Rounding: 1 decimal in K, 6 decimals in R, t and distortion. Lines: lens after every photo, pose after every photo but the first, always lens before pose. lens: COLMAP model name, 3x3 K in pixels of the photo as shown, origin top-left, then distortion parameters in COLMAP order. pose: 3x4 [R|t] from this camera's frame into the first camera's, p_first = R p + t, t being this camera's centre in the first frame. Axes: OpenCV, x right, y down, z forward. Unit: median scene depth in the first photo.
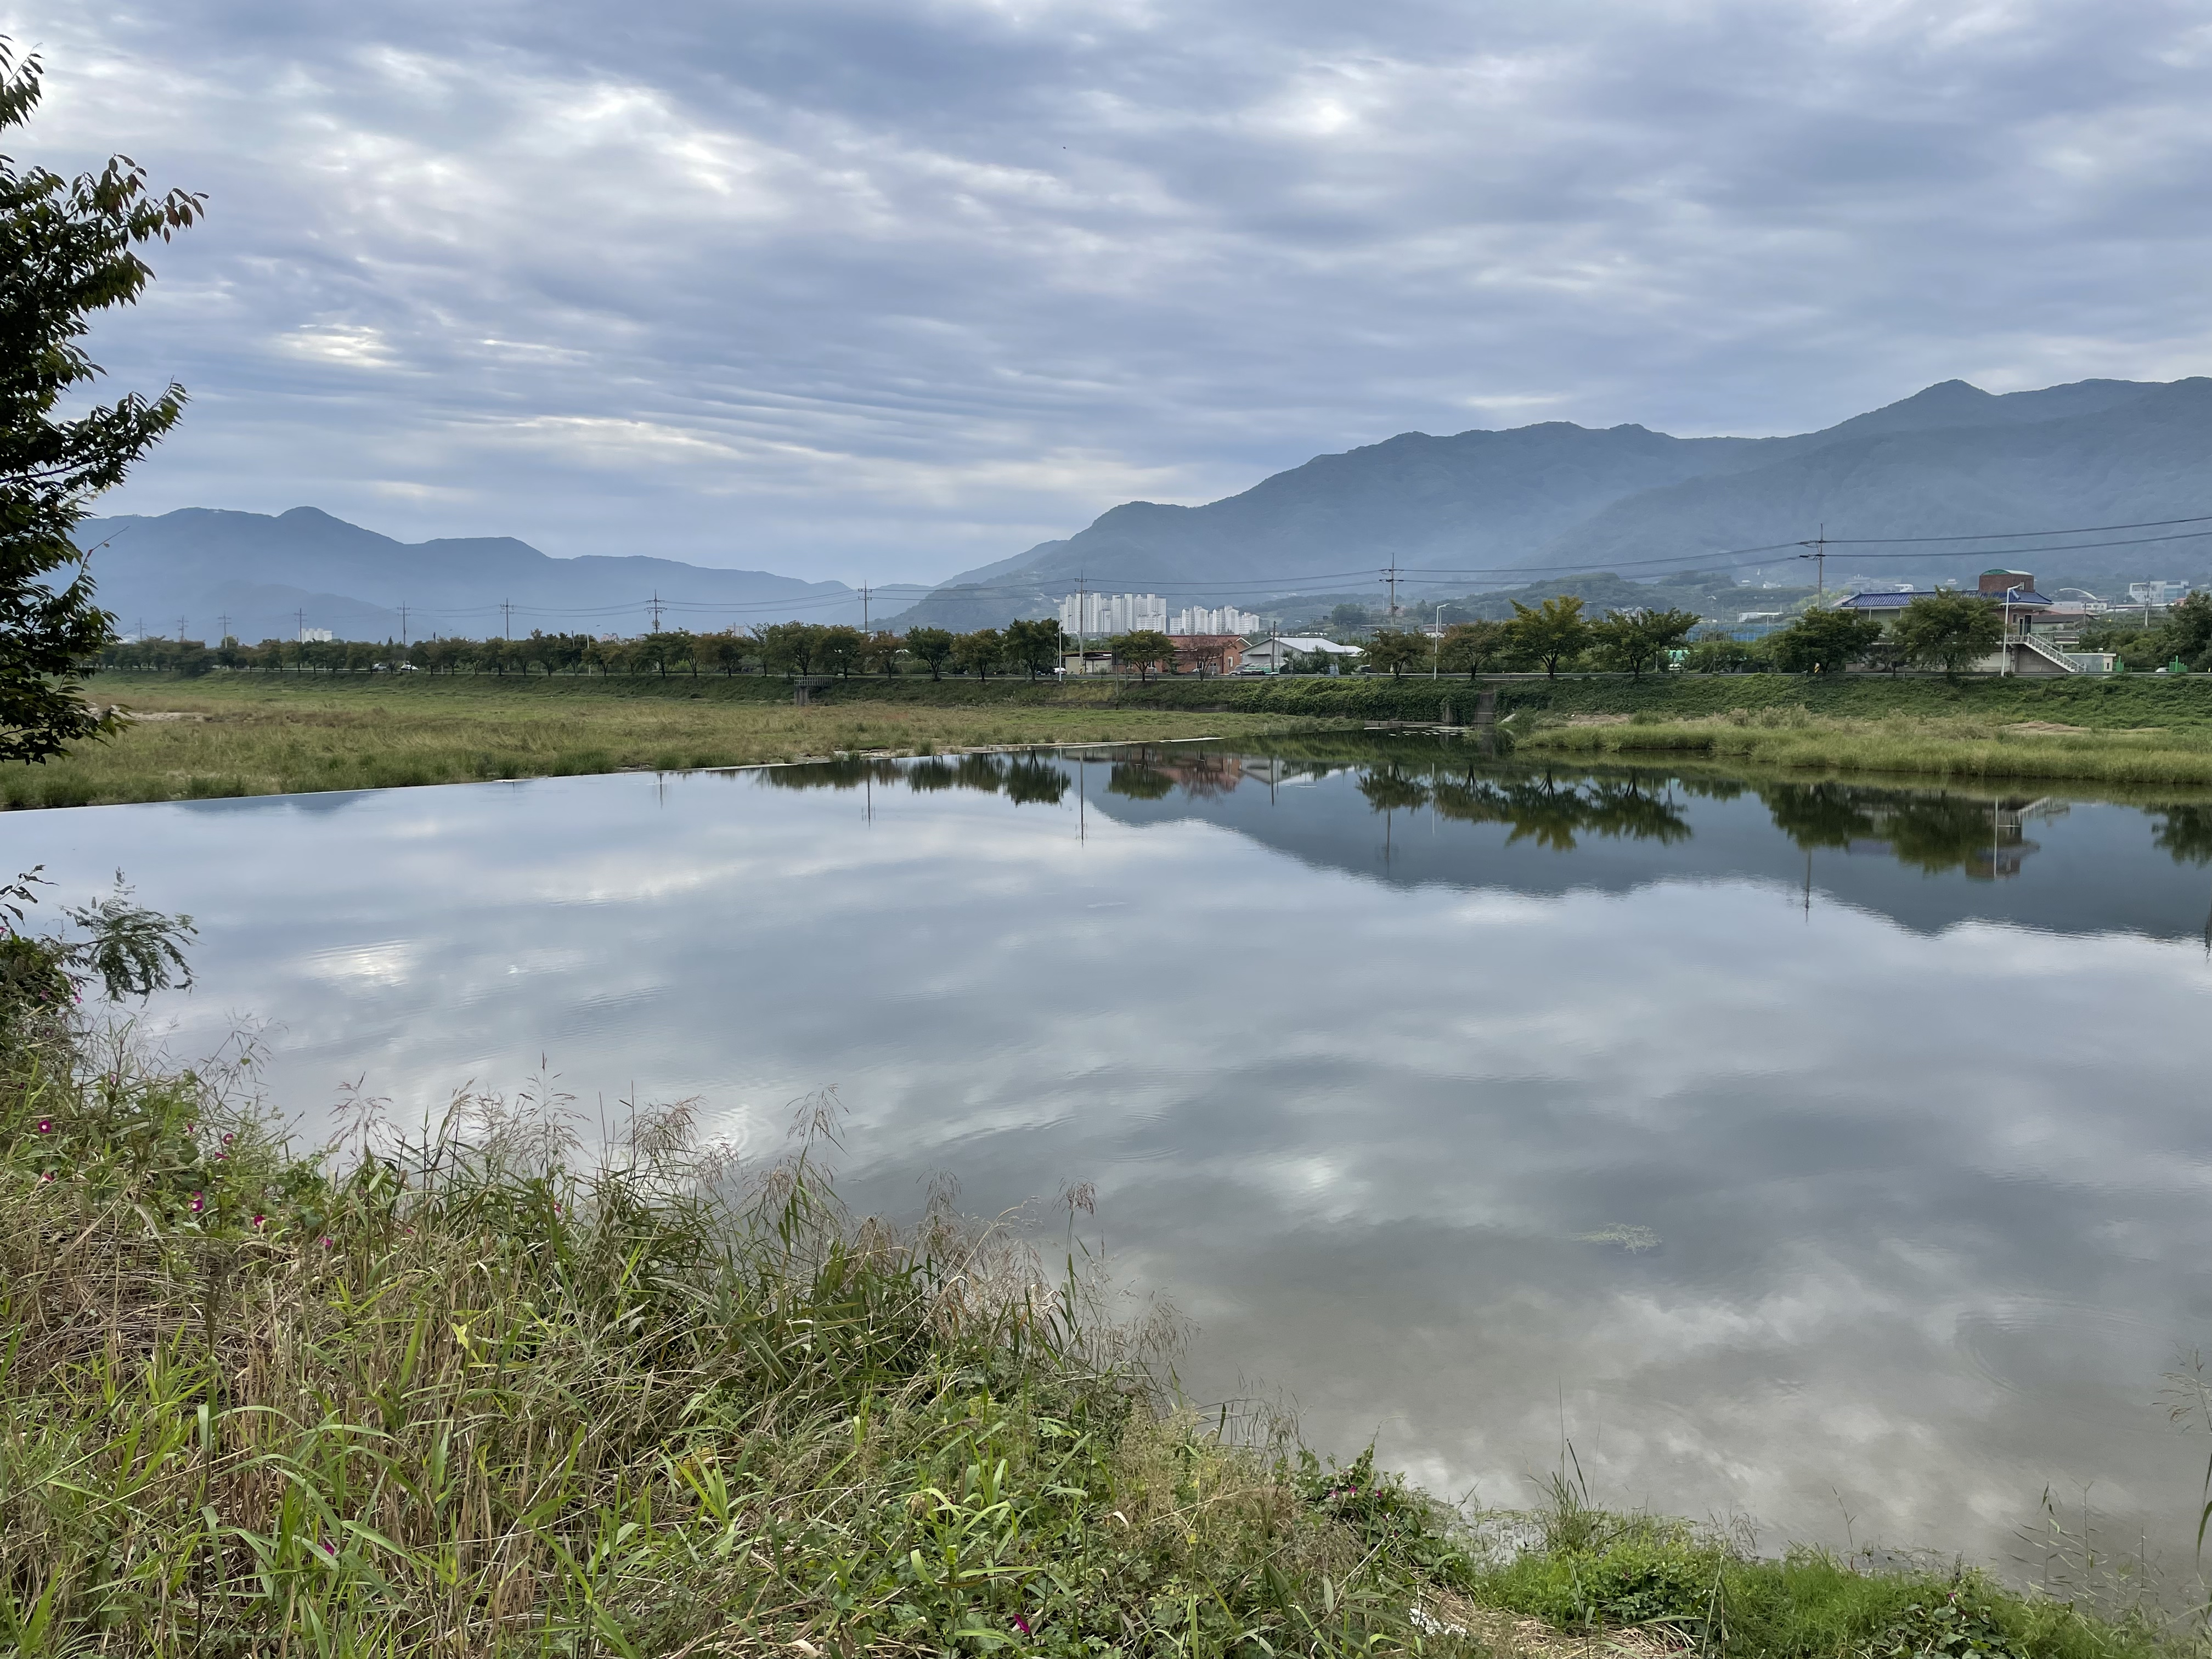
lens RADIAL K [[1648.3, 0, 1106.0], [0, 1648.3, 829.5], [0, 0, 1]] dist [0.092436, -0.115630]
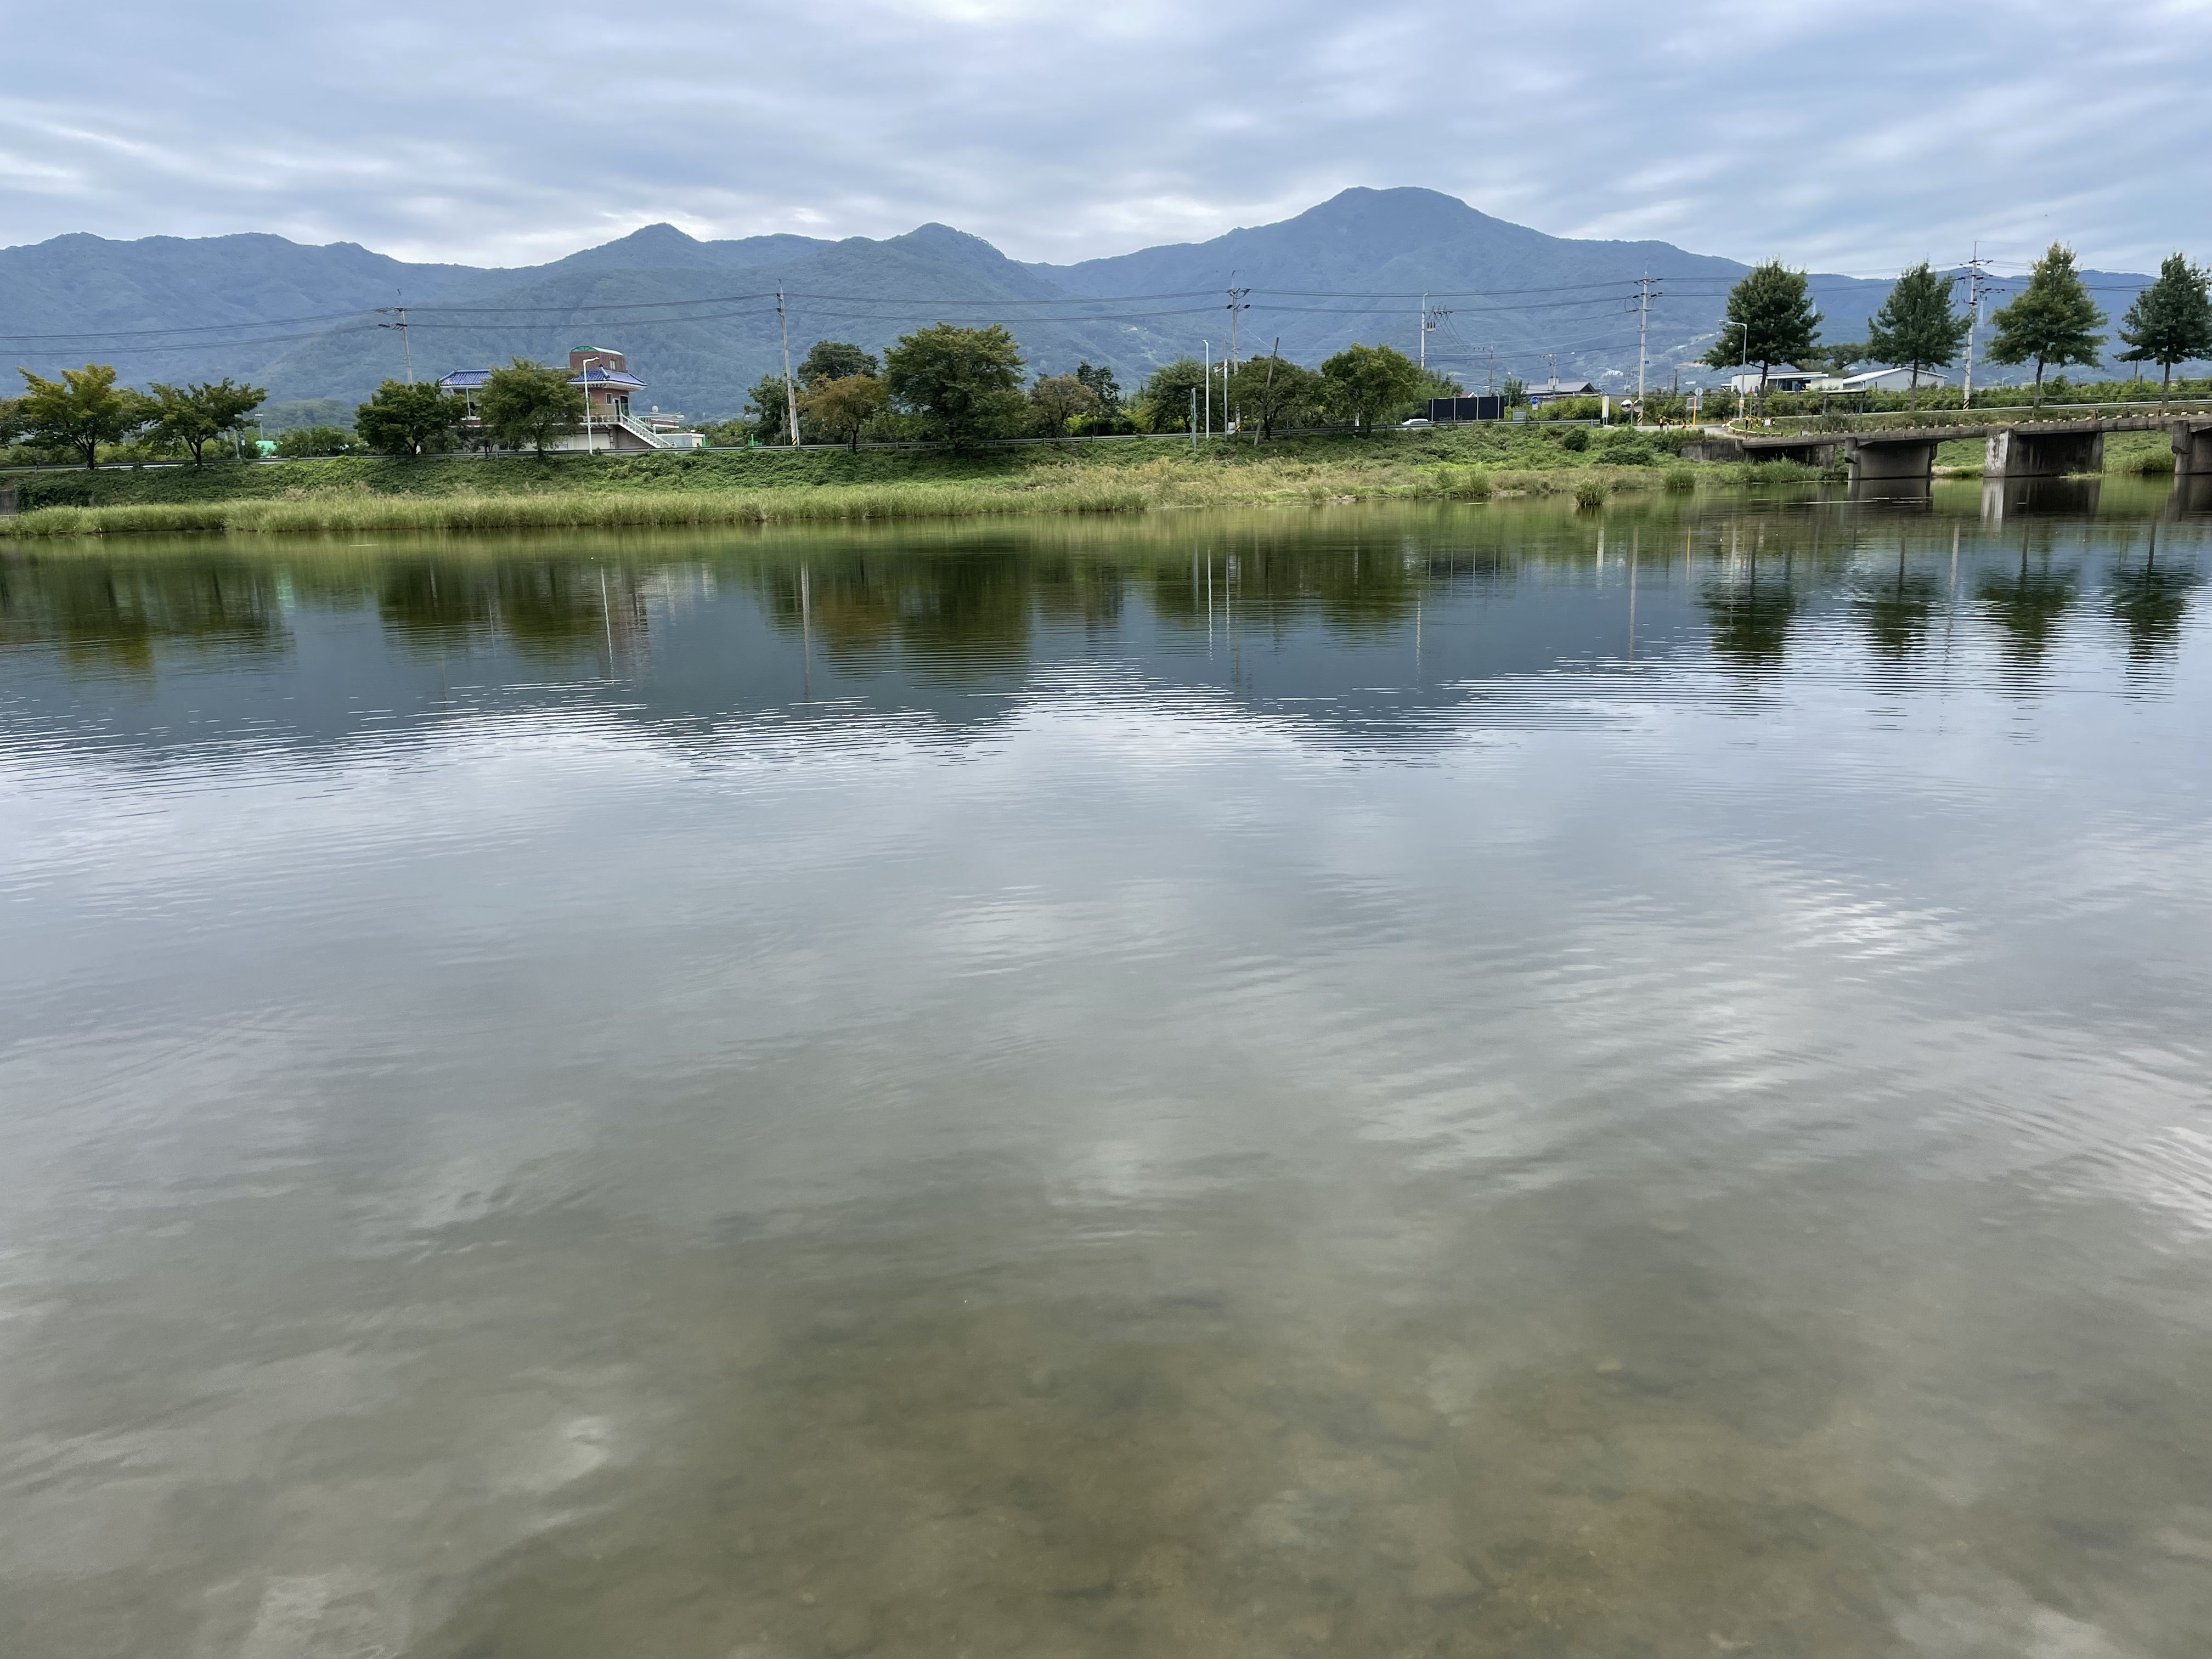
lens RADIAL K [[1648.3, 0, 1106.0], [0, 1648.3, 829.5], [0, 0, 1]] dist [0.092436, -0.115630]
pose [[0.763735, -0.152315, 0.627304, 0.117007], [0.092972, 0.987587, 0.126602, 0.027443], [-0.638800, -0.038368, 0.768415, 0.055742]]
